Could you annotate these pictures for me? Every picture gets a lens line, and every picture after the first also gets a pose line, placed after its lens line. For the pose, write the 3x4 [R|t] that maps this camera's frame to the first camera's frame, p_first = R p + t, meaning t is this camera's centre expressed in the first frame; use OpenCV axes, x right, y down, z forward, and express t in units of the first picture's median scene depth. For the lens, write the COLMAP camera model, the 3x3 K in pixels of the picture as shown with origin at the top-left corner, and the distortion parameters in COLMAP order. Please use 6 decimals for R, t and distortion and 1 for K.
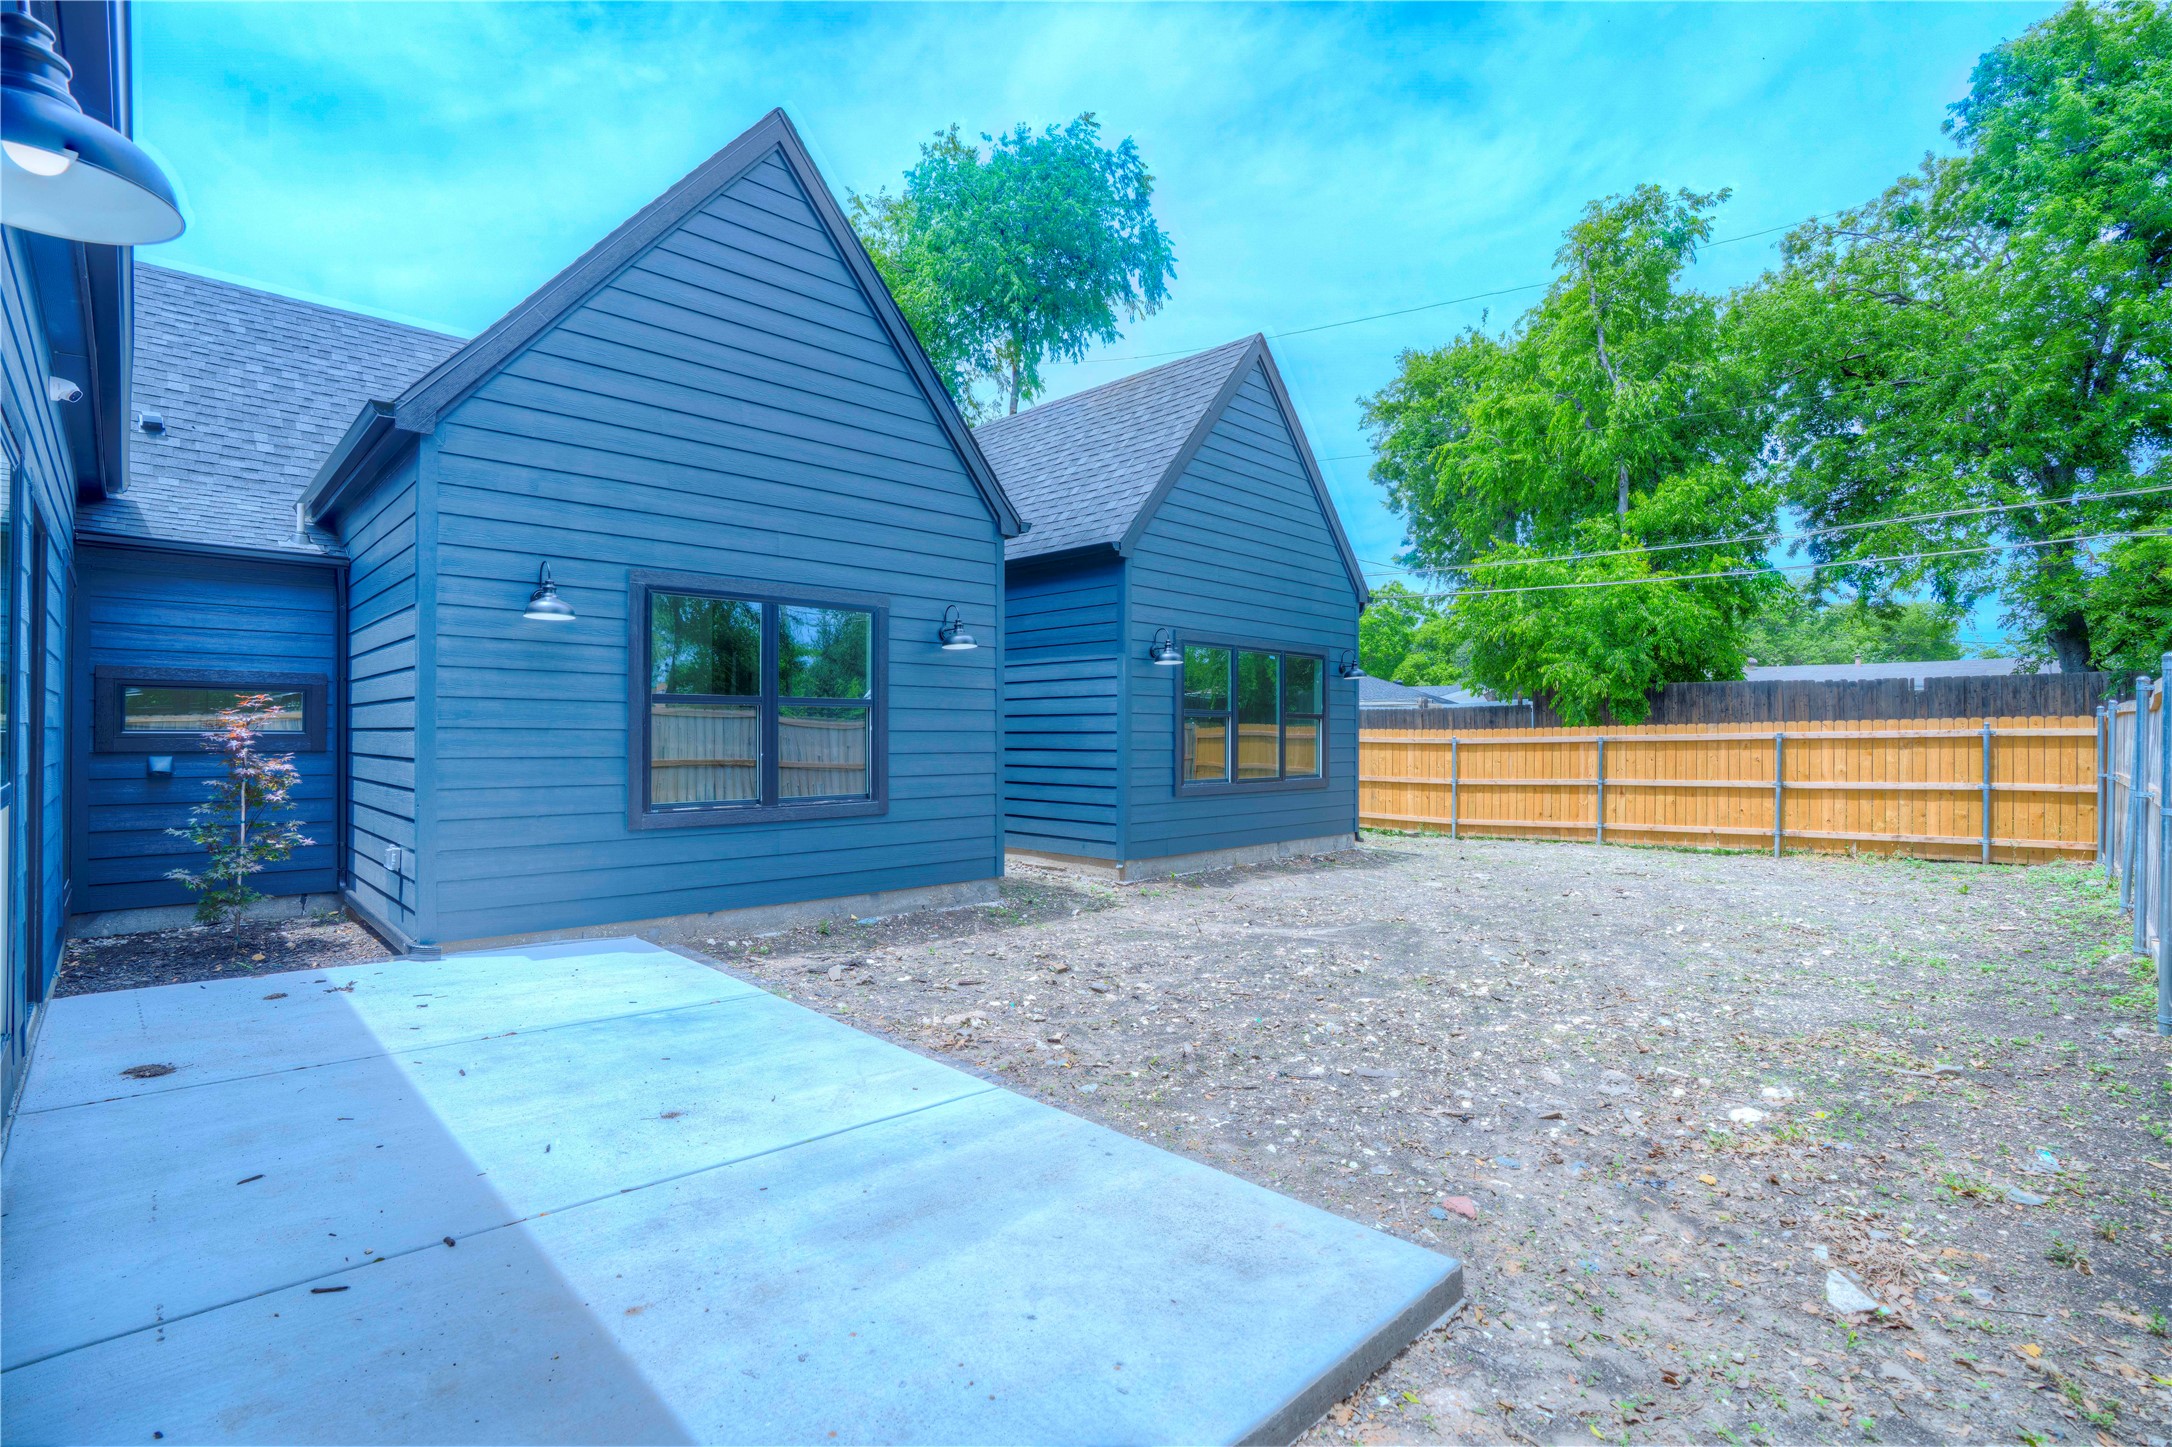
lens RADIAL K [[1014.3, 0, 1075.3], [0, 1014.3, 730.0], [0, 0, 1]] dist [-0.060040, 0.018698]
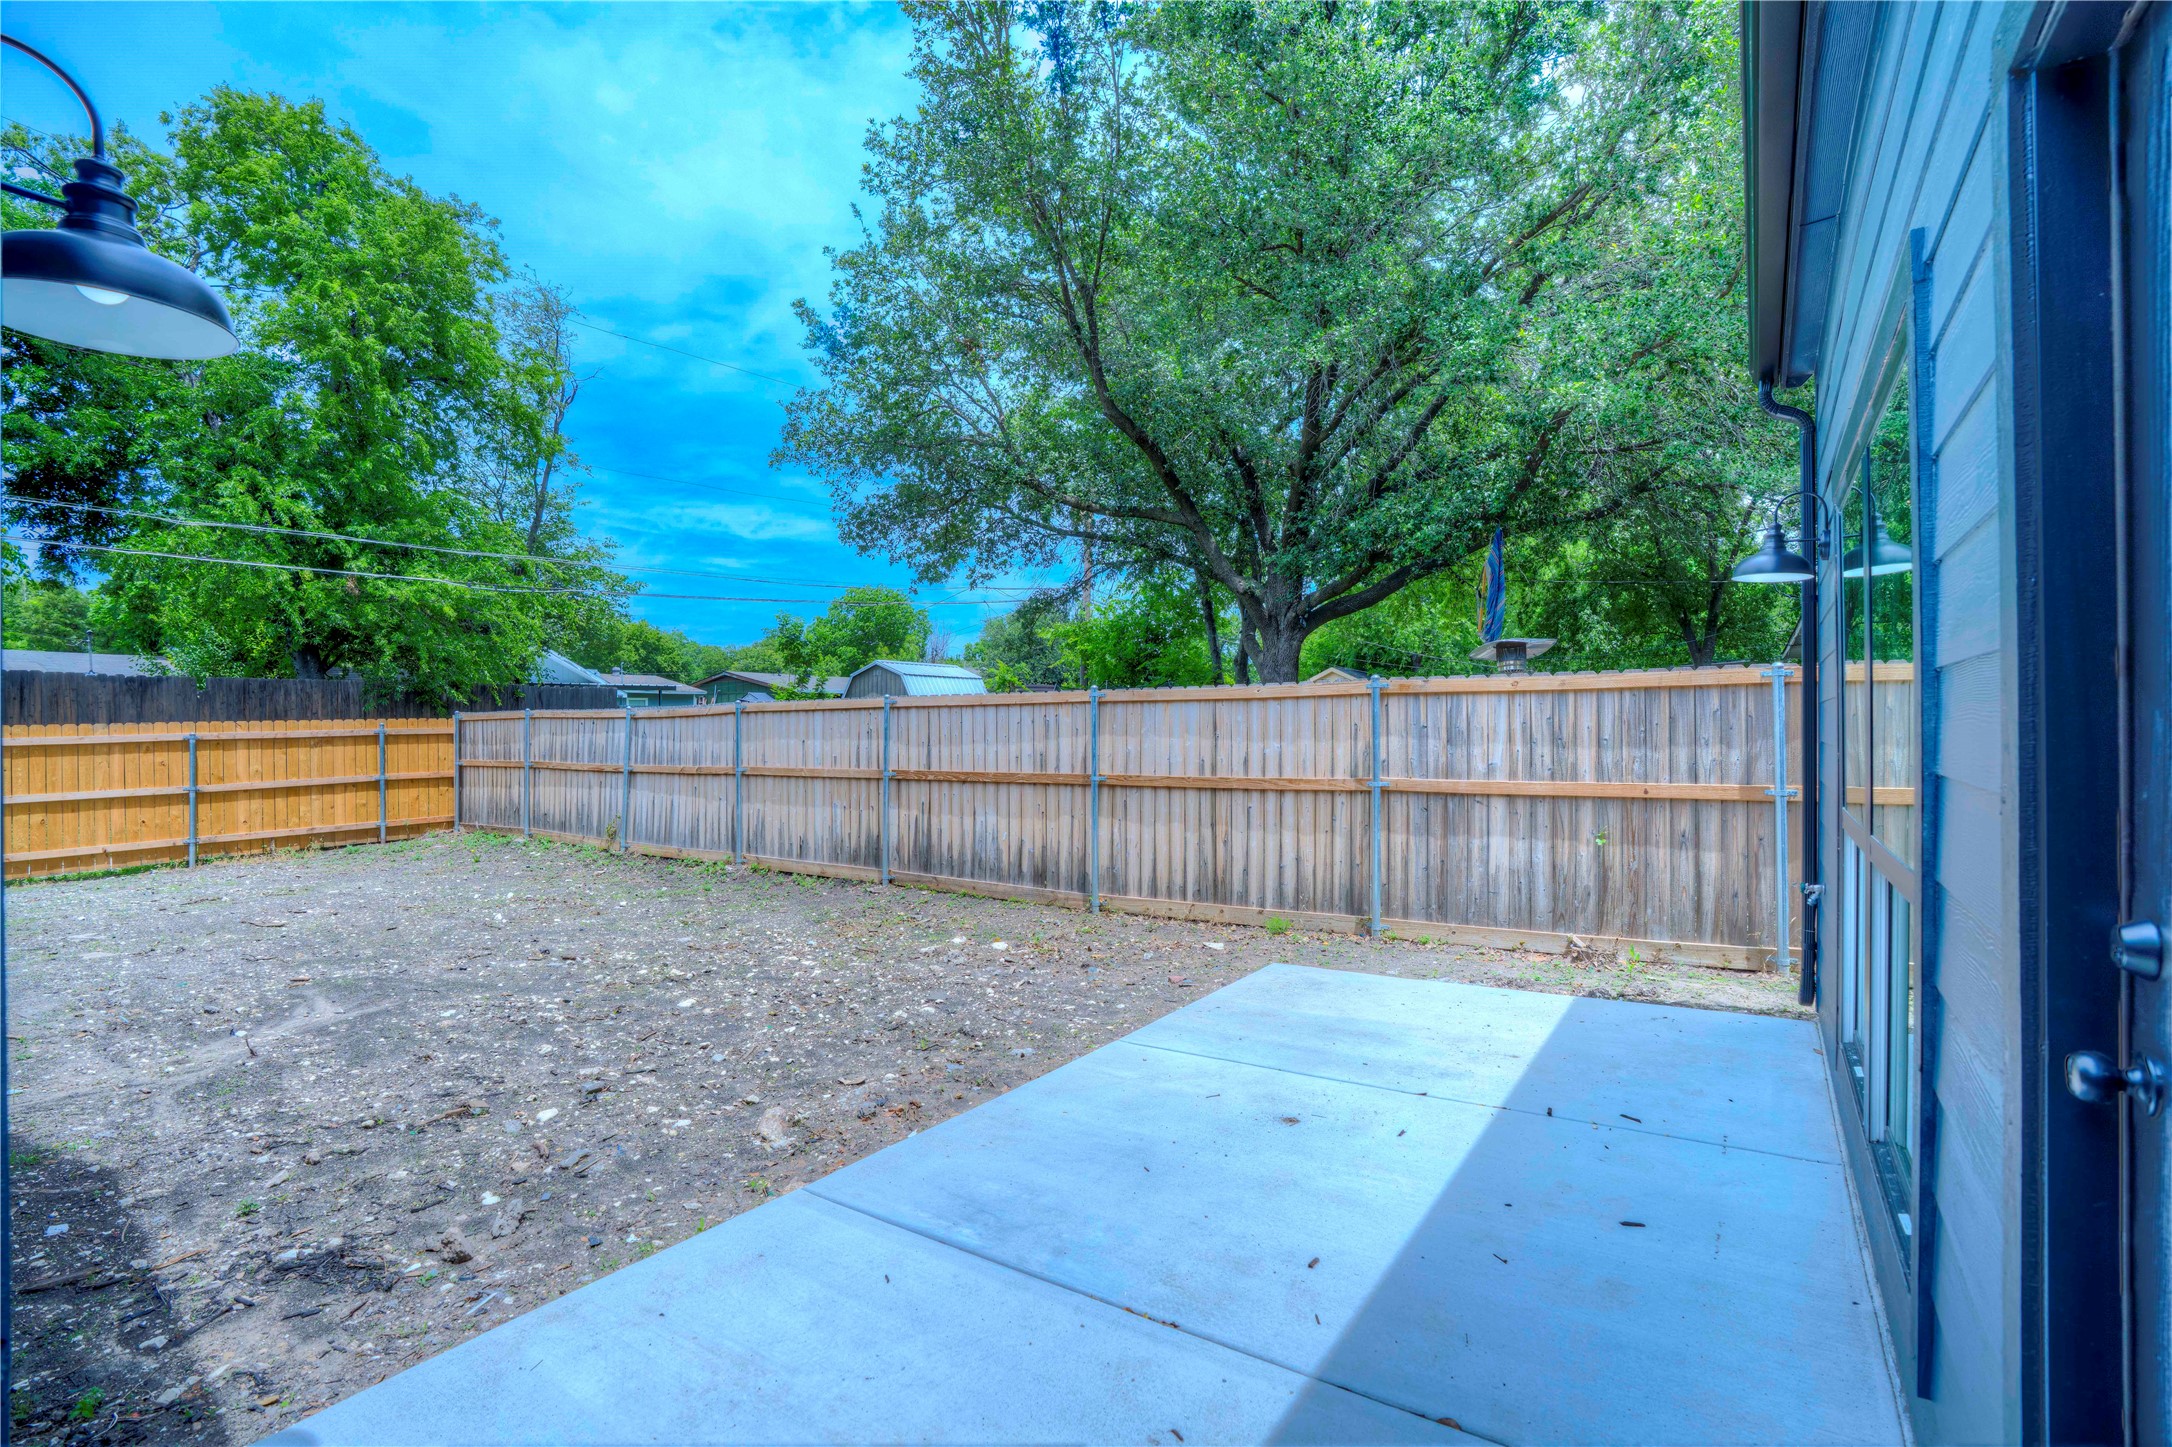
lens RADIAL K [[1014.3, 0, 1080.5], [0, 1014.3, 735.5], [0, 0, 1]] dist [-0.060040, 0.018698]
pose [[-0.203183, -0.015290, 0.979021, -0.388895], [0.000541, 0.999876, 0.015728, -0.010230], [-0.979141, 0.003726, -0.203149, 0.399640]]
